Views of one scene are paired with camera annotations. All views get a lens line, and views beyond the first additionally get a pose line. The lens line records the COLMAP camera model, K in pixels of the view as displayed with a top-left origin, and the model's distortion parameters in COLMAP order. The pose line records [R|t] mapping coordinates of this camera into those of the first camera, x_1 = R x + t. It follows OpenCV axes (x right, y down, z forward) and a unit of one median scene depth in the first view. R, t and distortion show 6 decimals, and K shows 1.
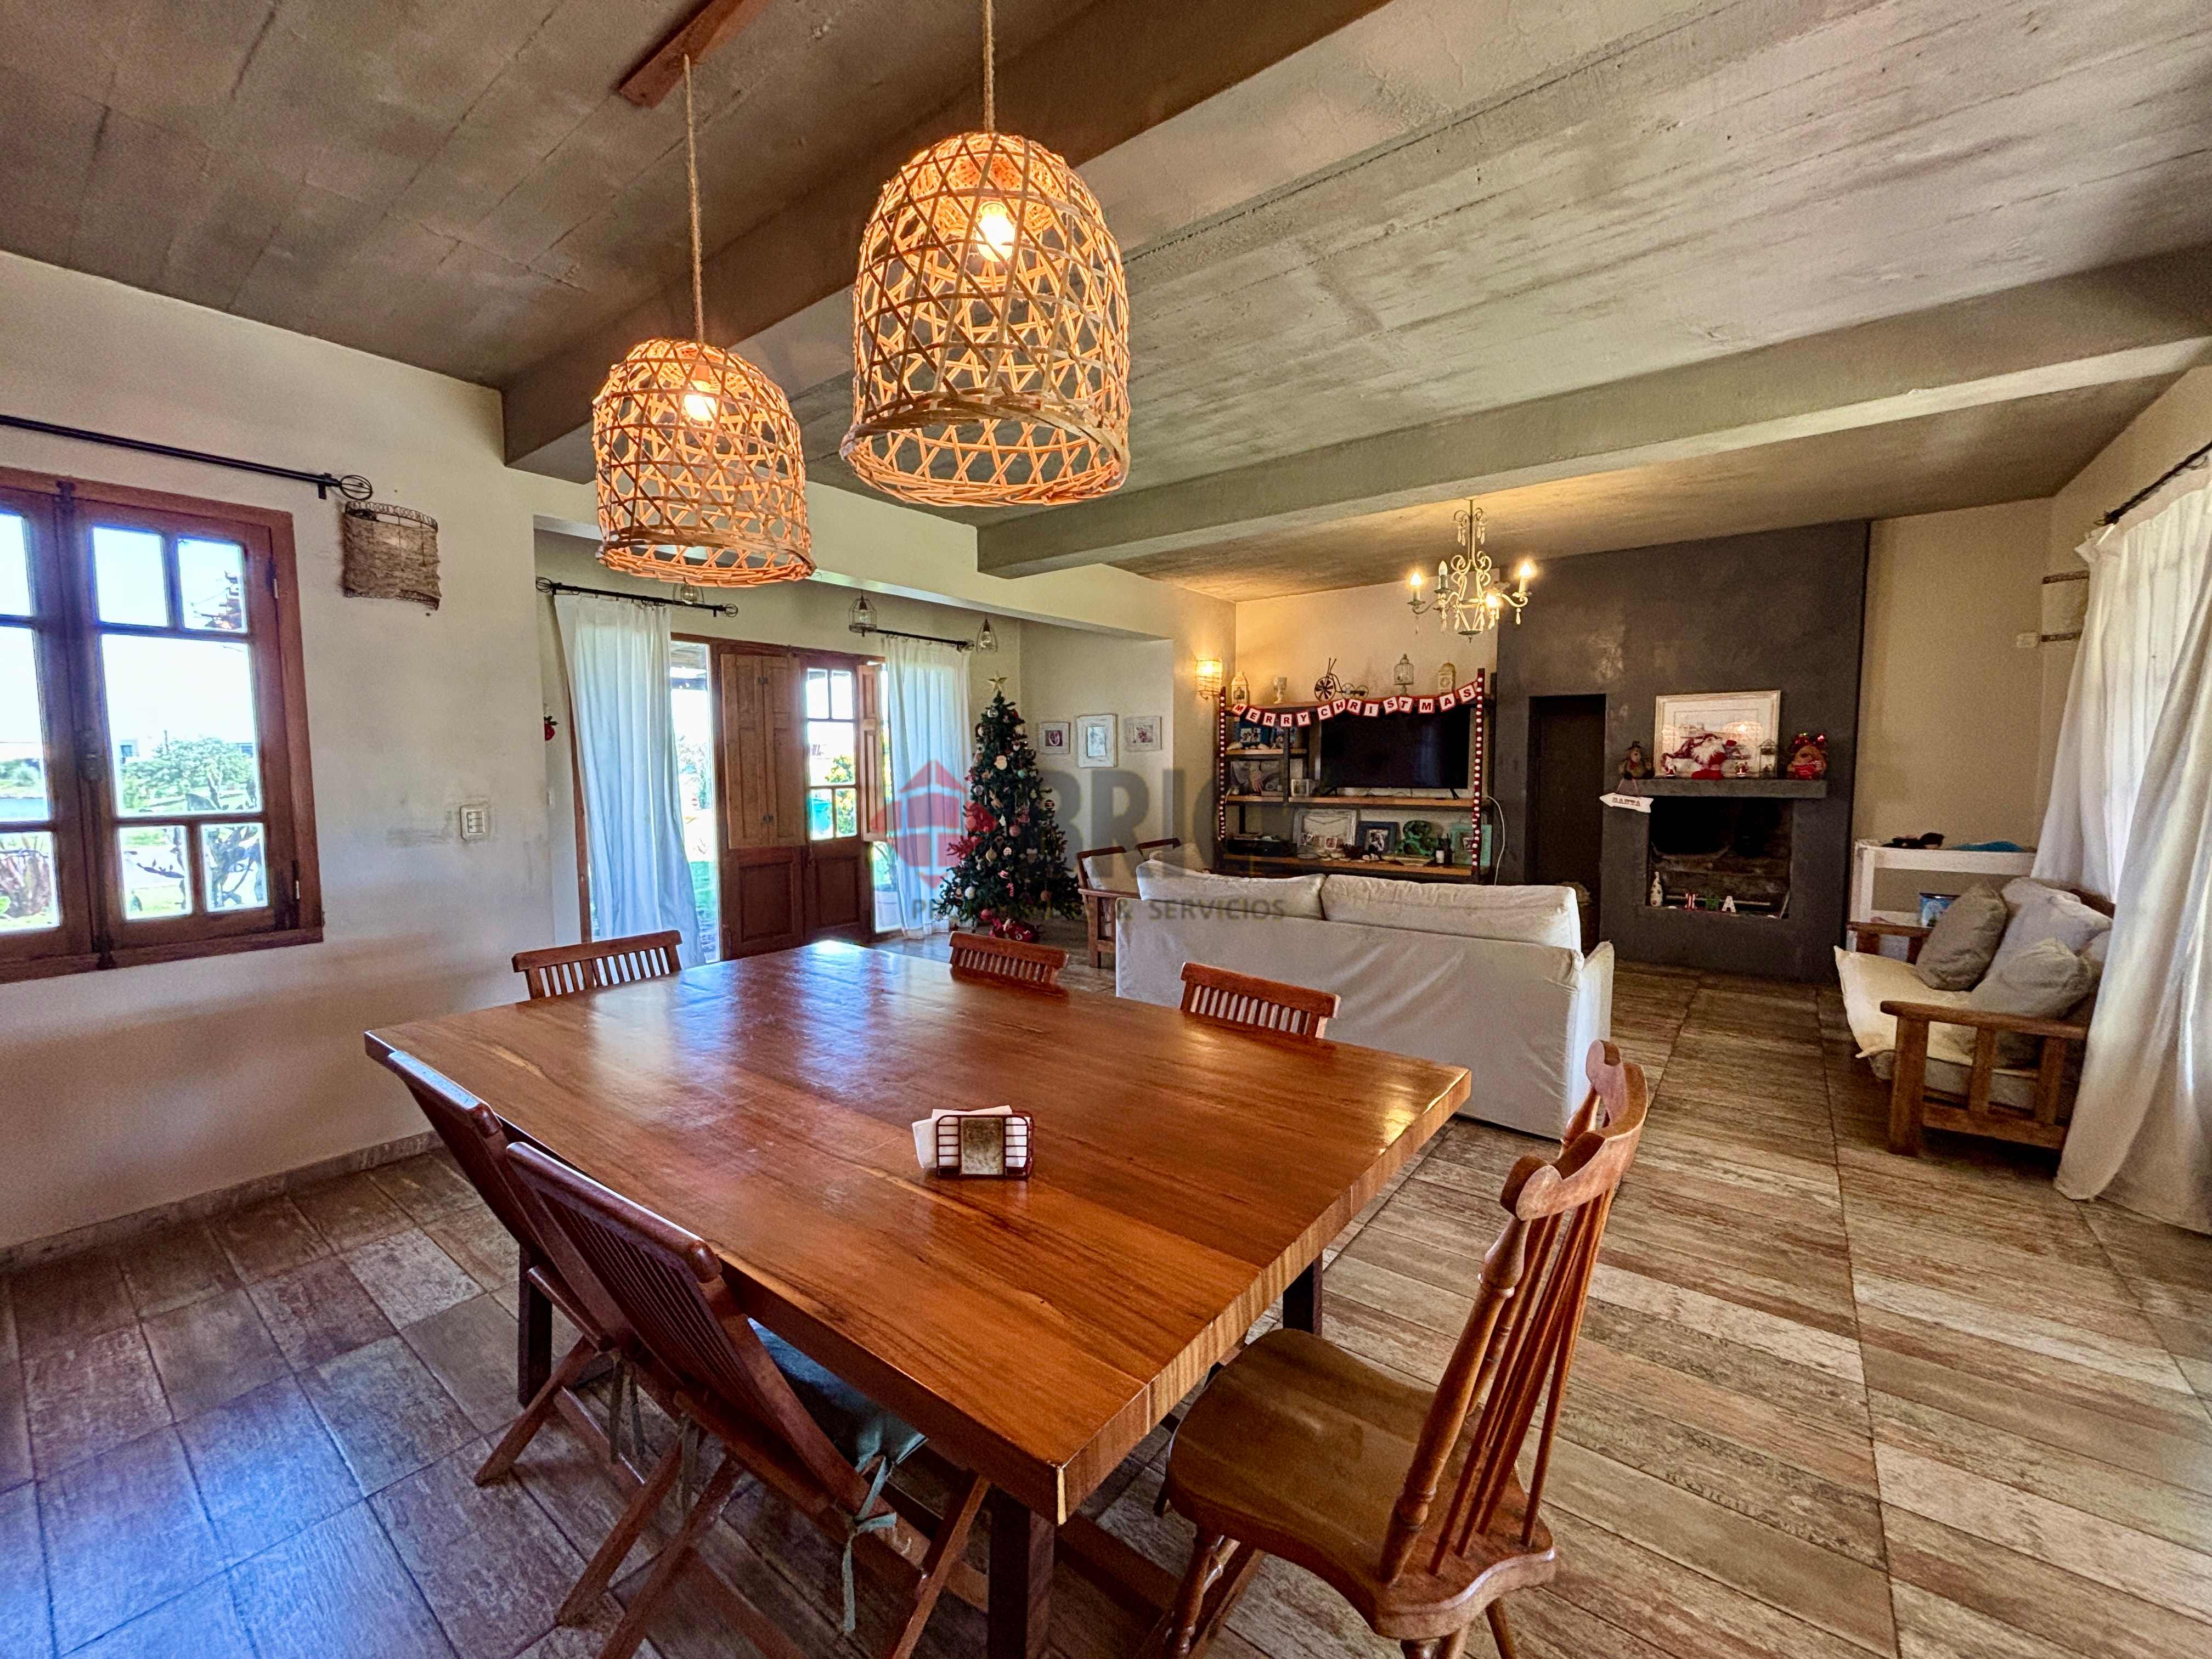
lens RADIAL K [[880.9, 0, 1106.4], [0, 880.9, 827.9], [0, 0, 1]] dist [-0.007227, -0.000345]
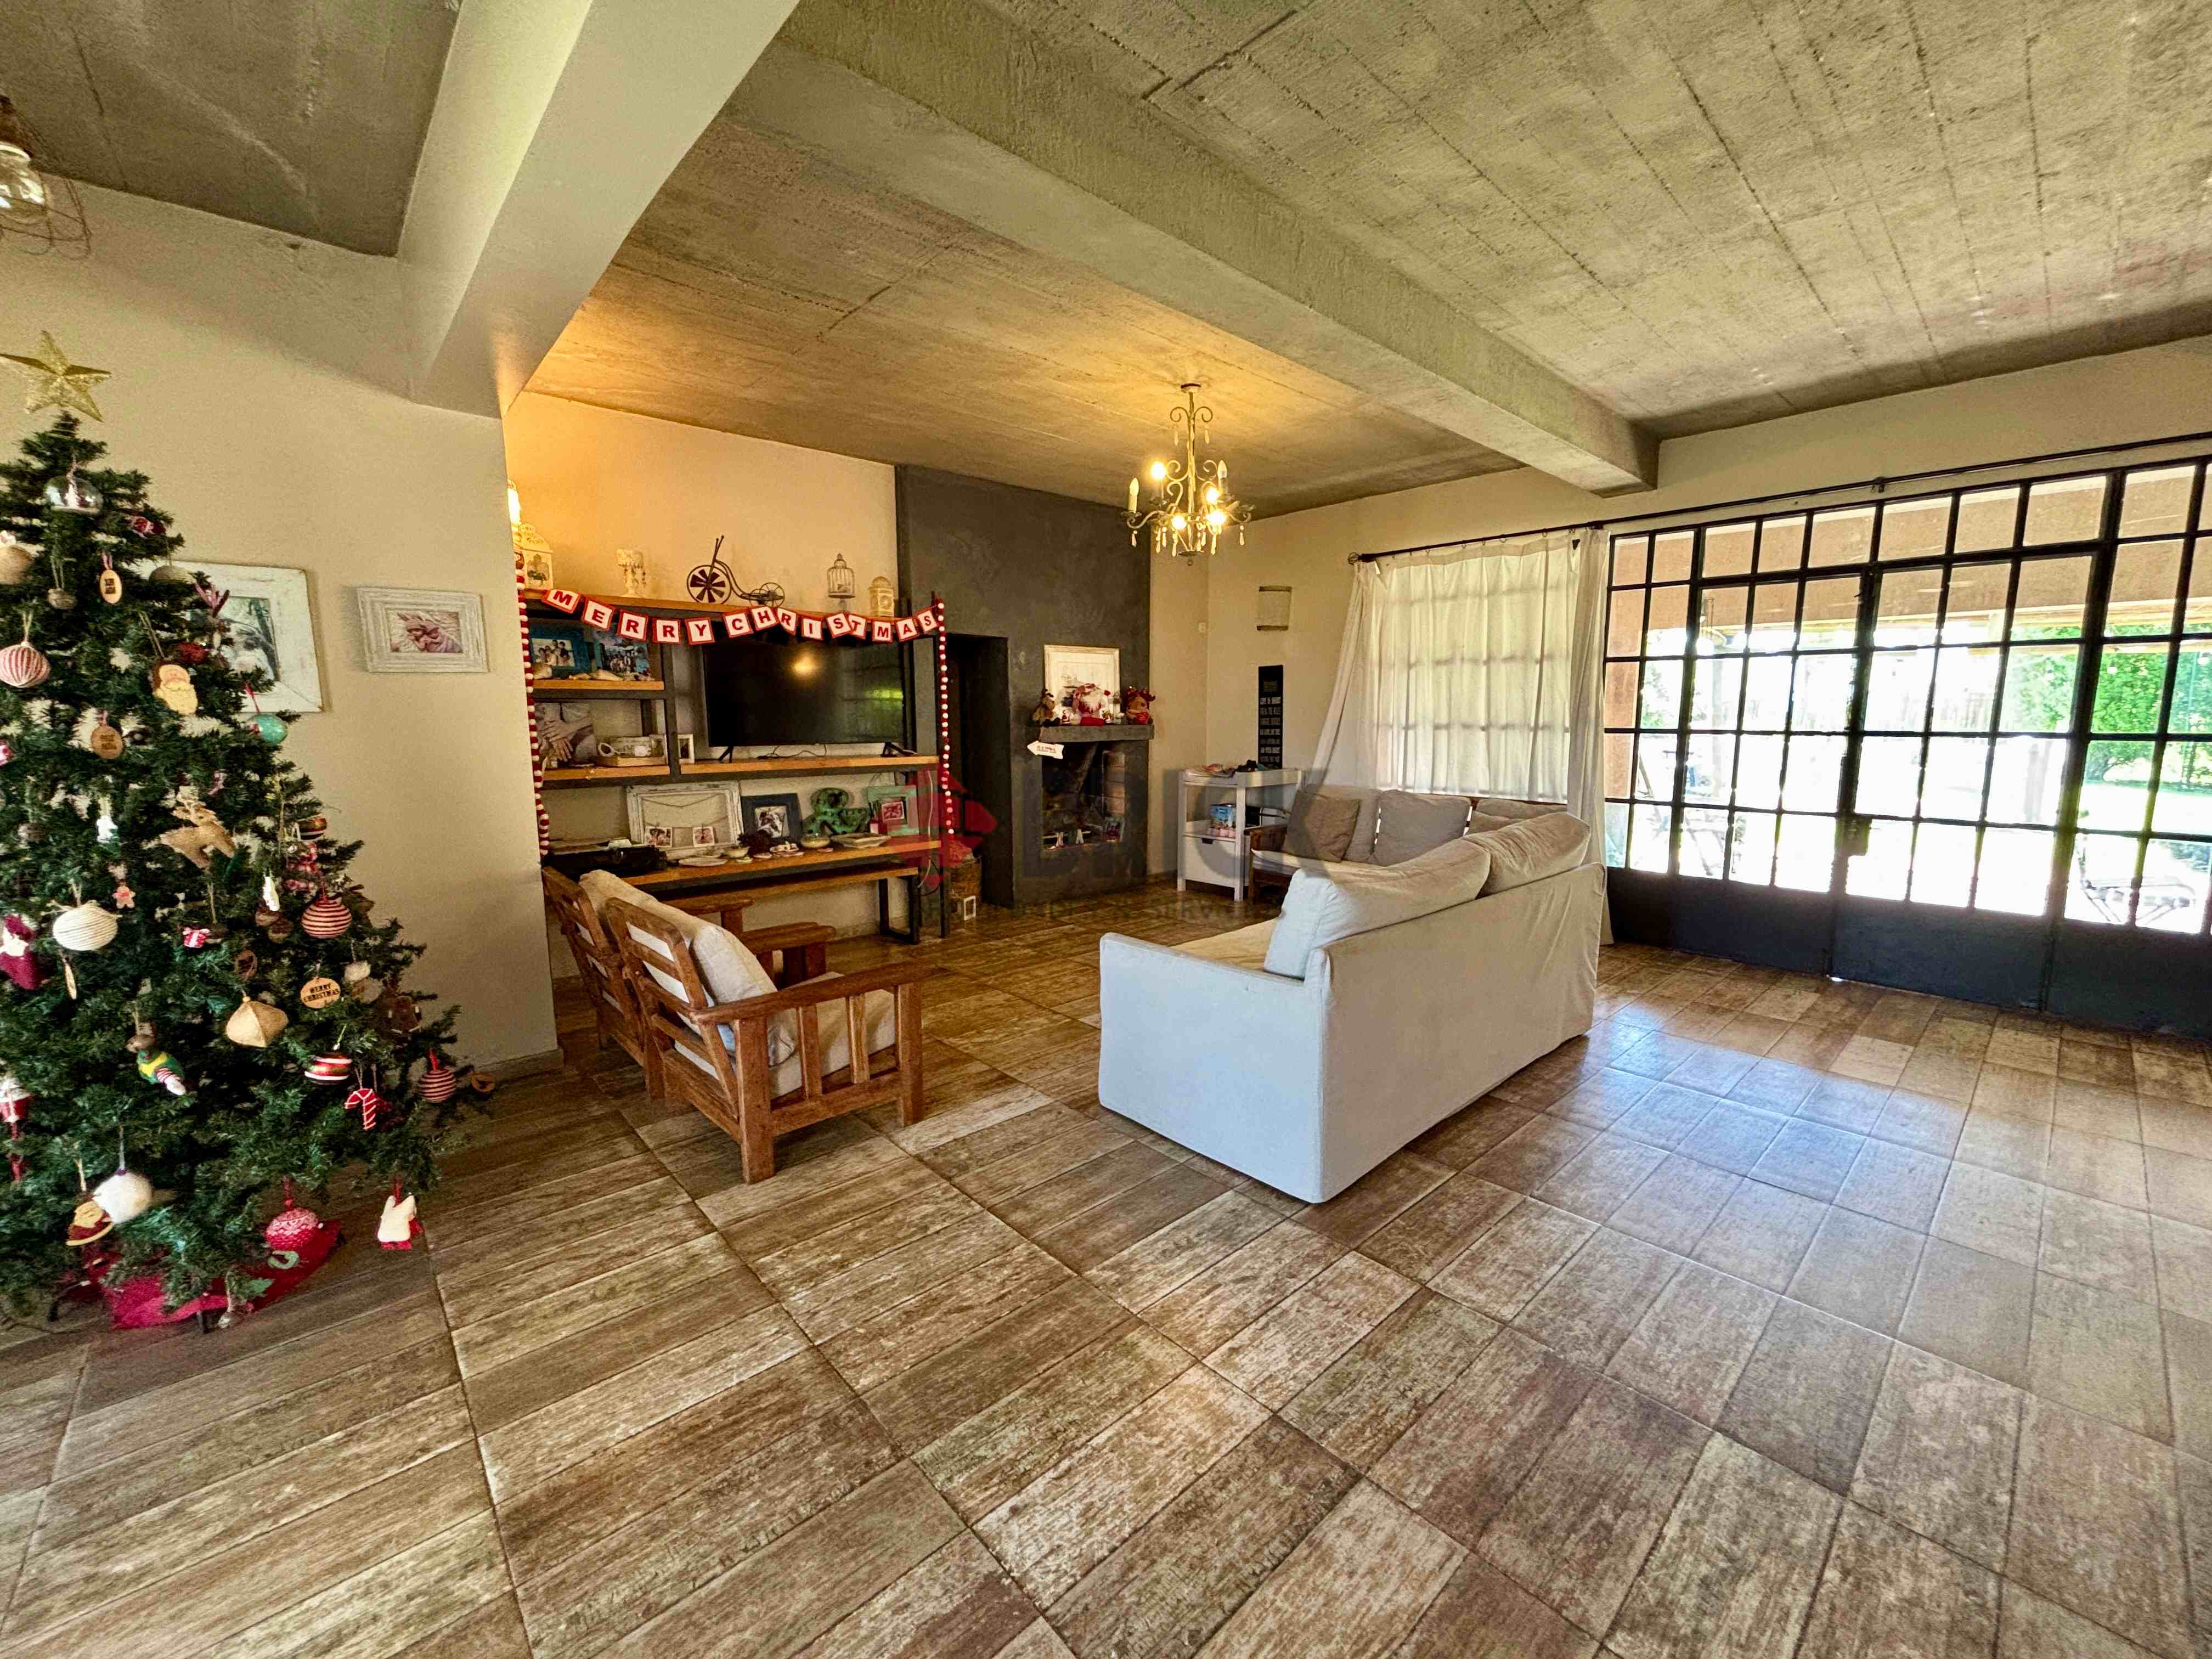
lens RADIAL K [[880.9, 0, 1098.3], [0, 880.9, 825.1], [0, 0, 1]] dist [-0.007227, -0.000345]
pose [[0.179924, -0.115828, 0.976837, -0.371495], [0.073612, 0.991844, 0.104049, -0.042912], [-0.980922, 0.053186, 0.186983, 0.736573]]
